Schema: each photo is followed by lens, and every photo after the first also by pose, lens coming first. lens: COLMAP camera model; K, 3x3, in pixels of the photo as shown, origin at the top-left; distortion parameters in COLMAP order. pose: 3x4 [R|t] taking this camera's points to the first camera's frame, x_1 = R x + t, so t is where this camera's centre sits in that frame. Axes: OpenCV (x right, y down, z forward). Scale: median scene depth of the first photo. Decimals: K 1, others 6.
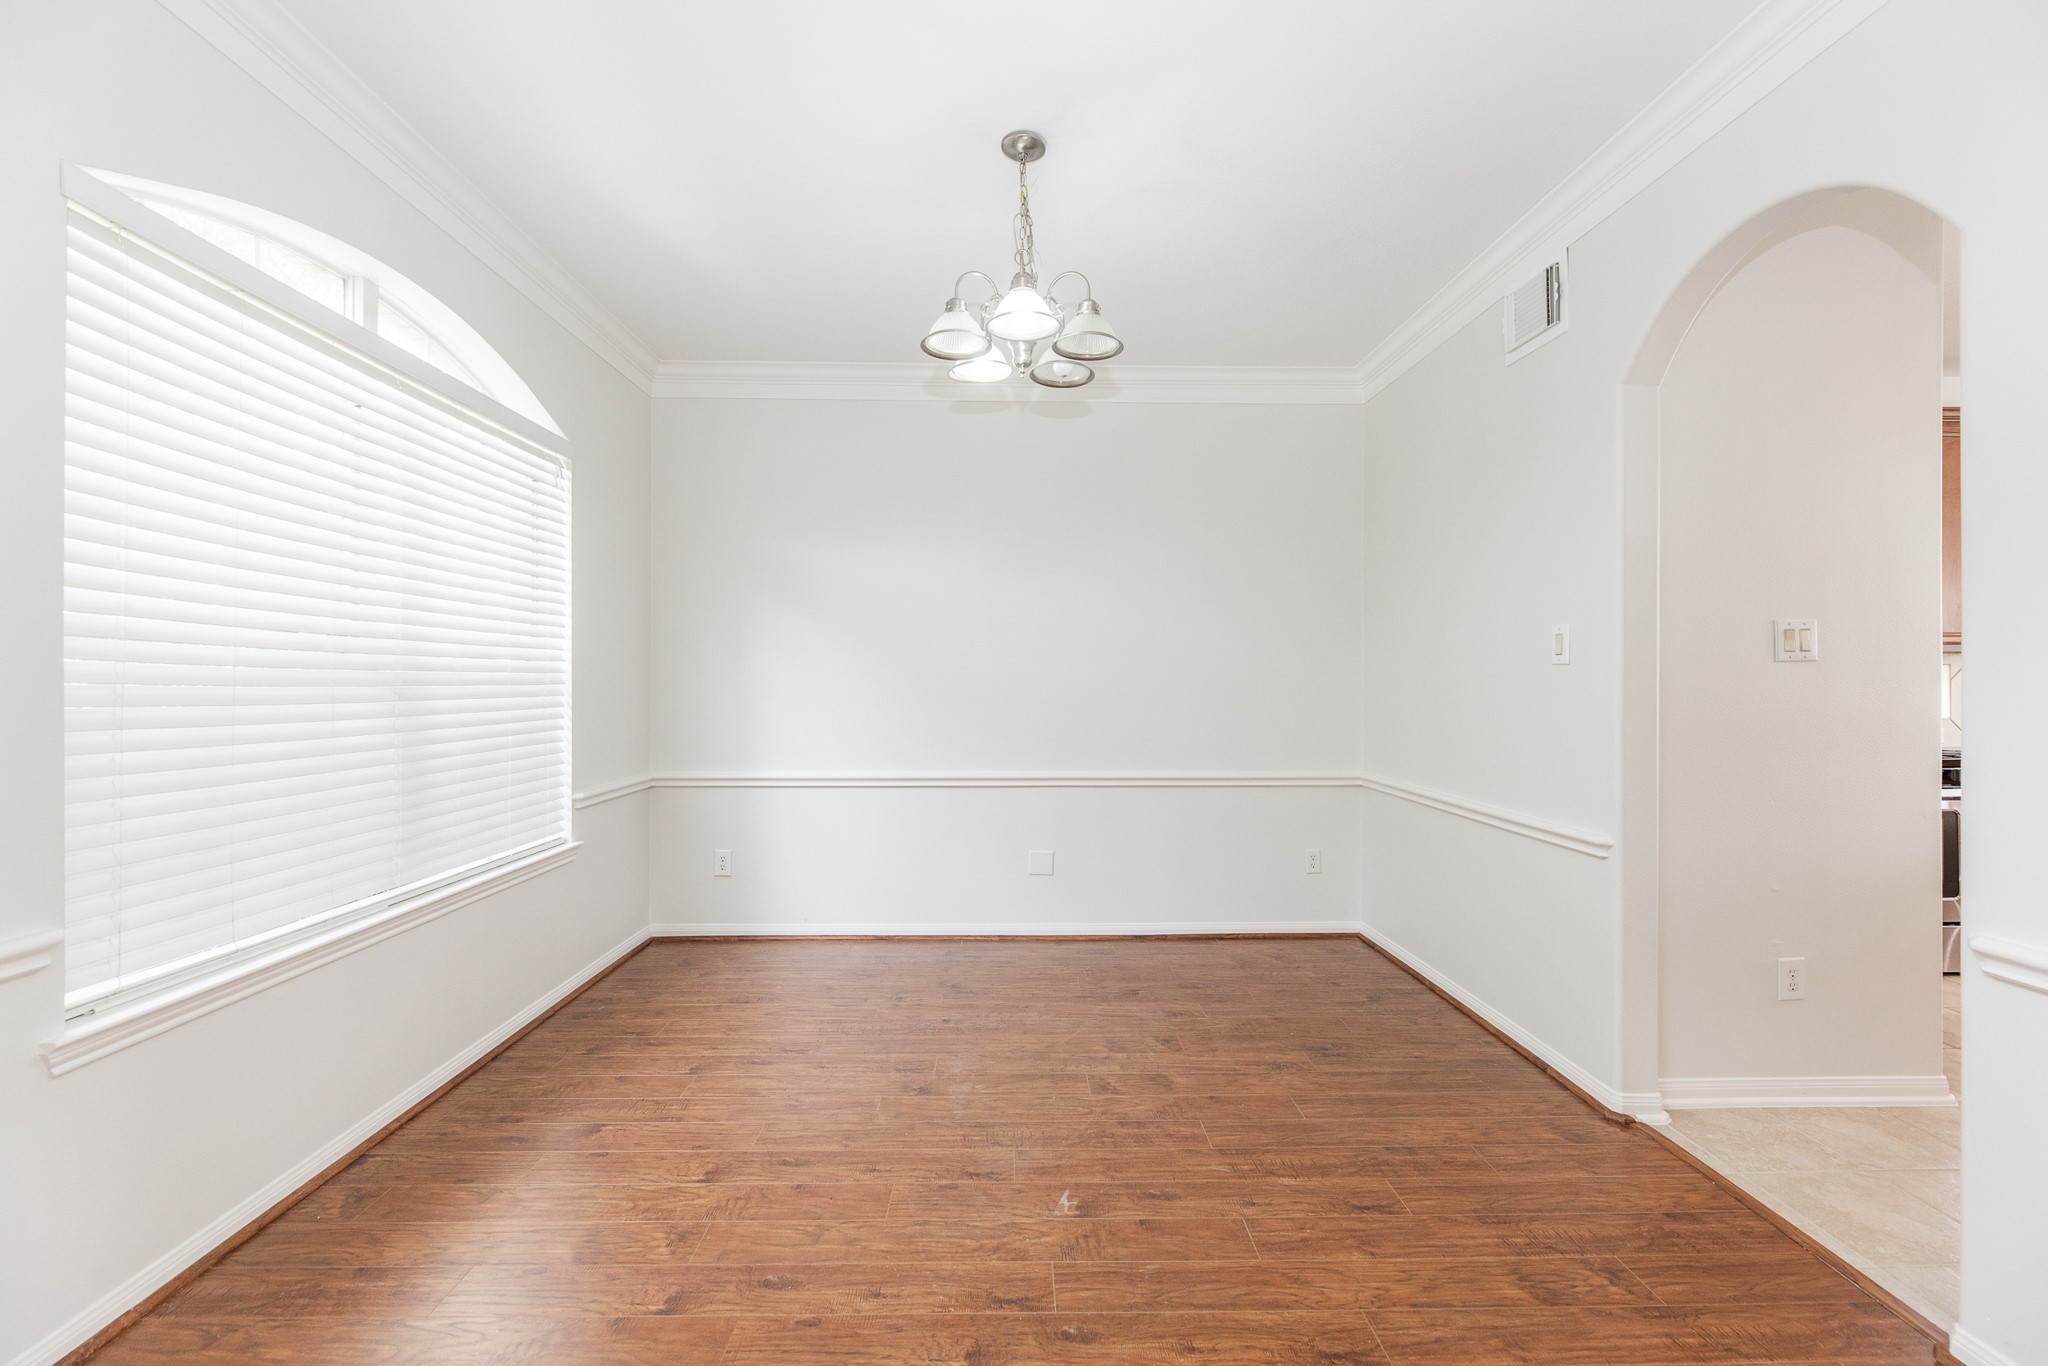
lens RADIAL K [[840.9, 0, 1025.5], [0, 840.9, 675.0], [0, 0, 1]] dist [-0.002512, -0.000420]
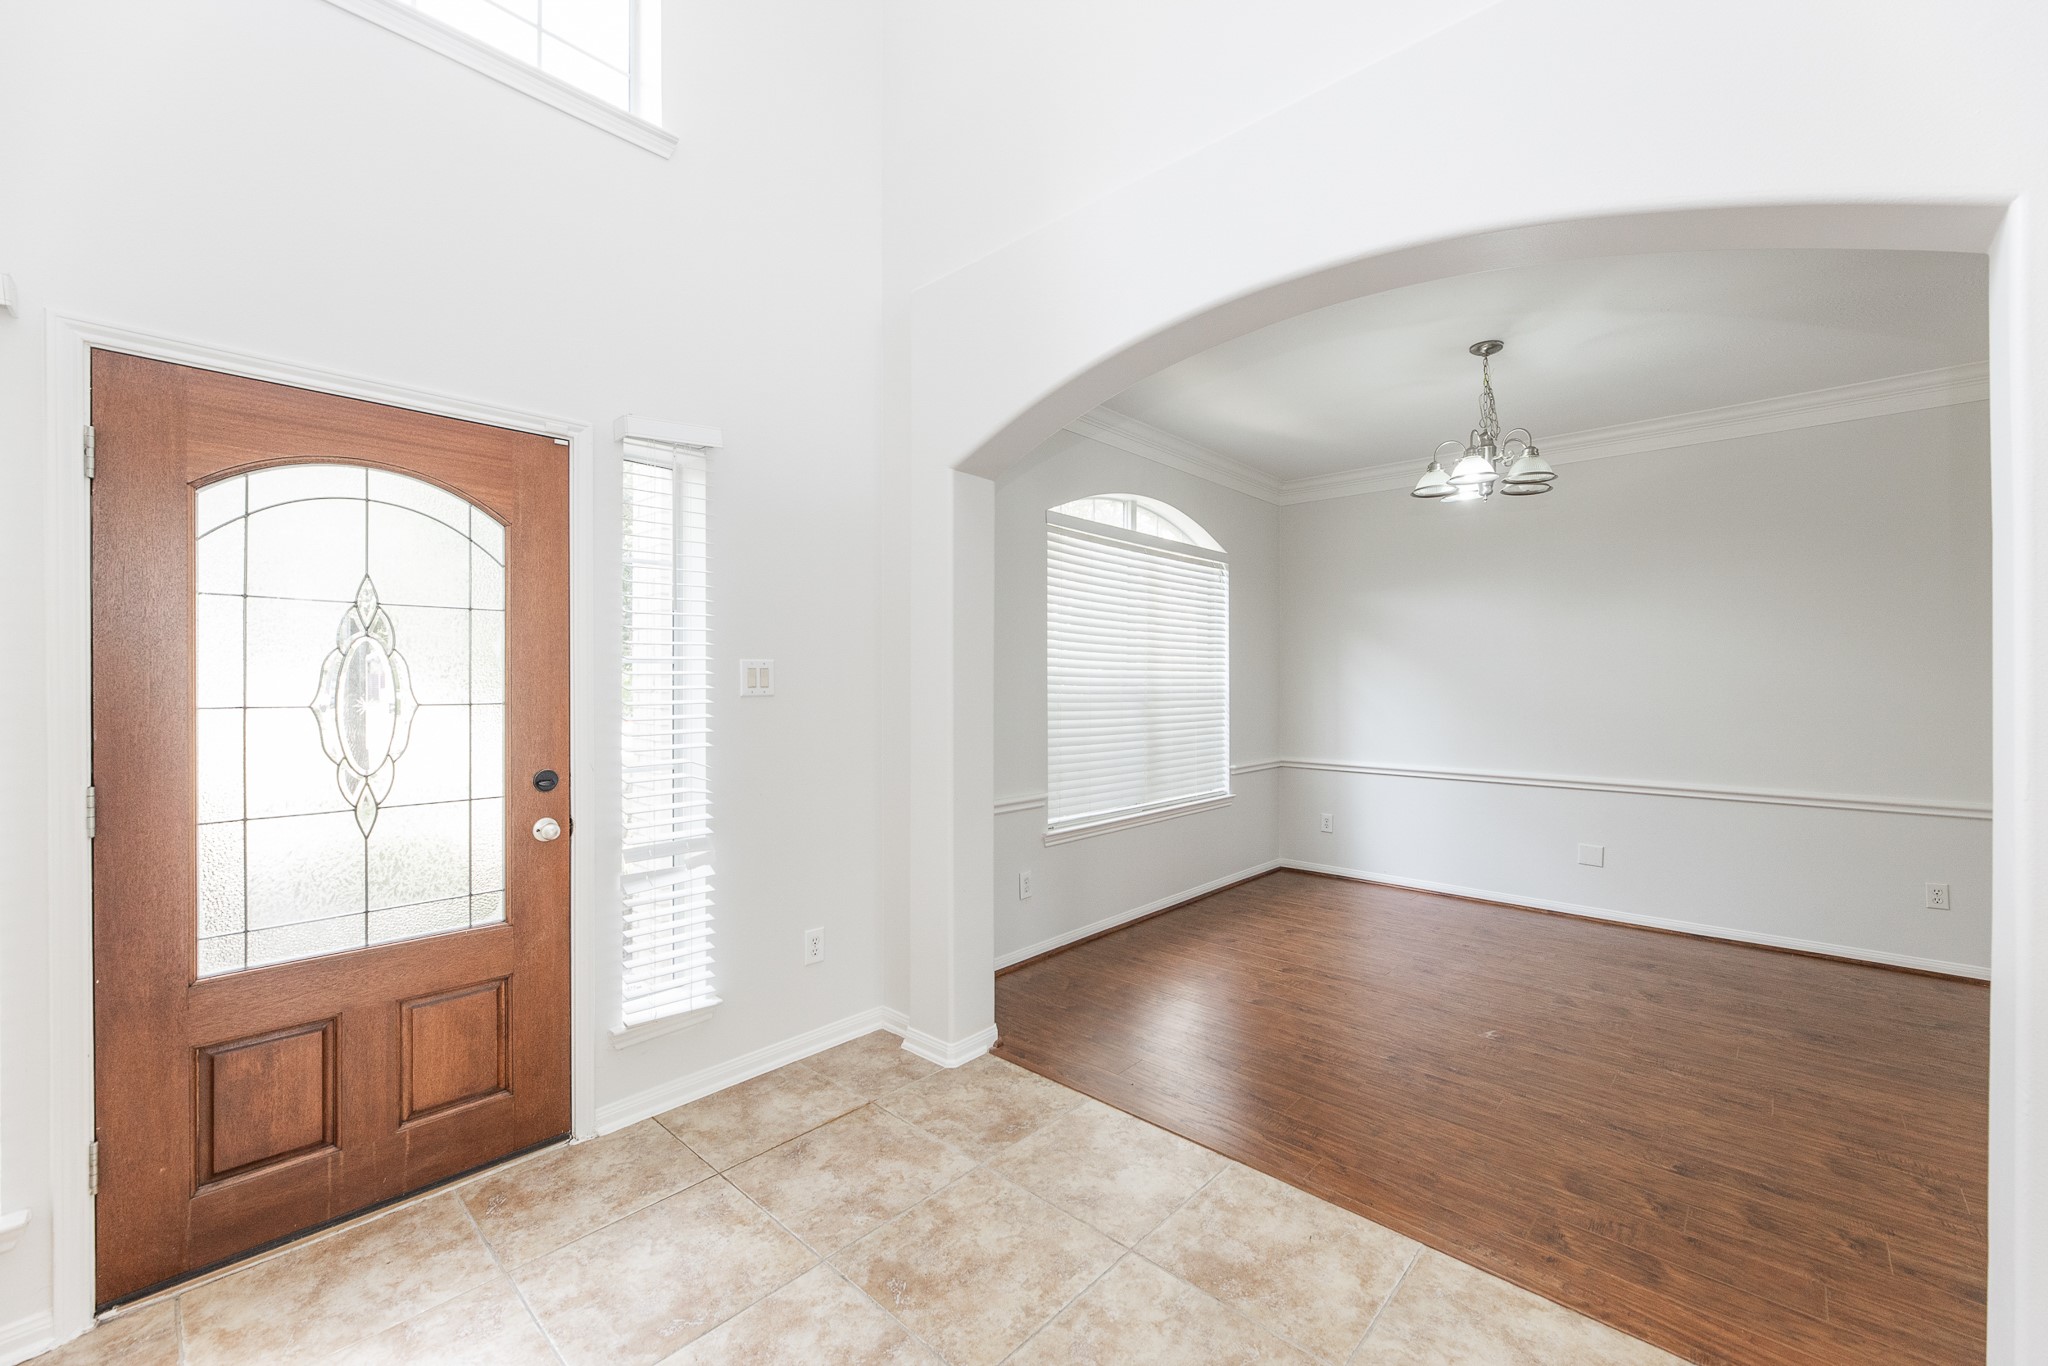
lens RADIAL K [[822.1, 0, 1039.5], [0, 822.1, 682.7], [0, 0, 1]] dist [0.000386, 0.000442]
pose [[0.726457, 0.000593, -0.687211, 0.368669], [0.003713, 0.999982, 0.004788, -0.037158], [0.687201, -0.006030, 0.726442, -0.529992]]
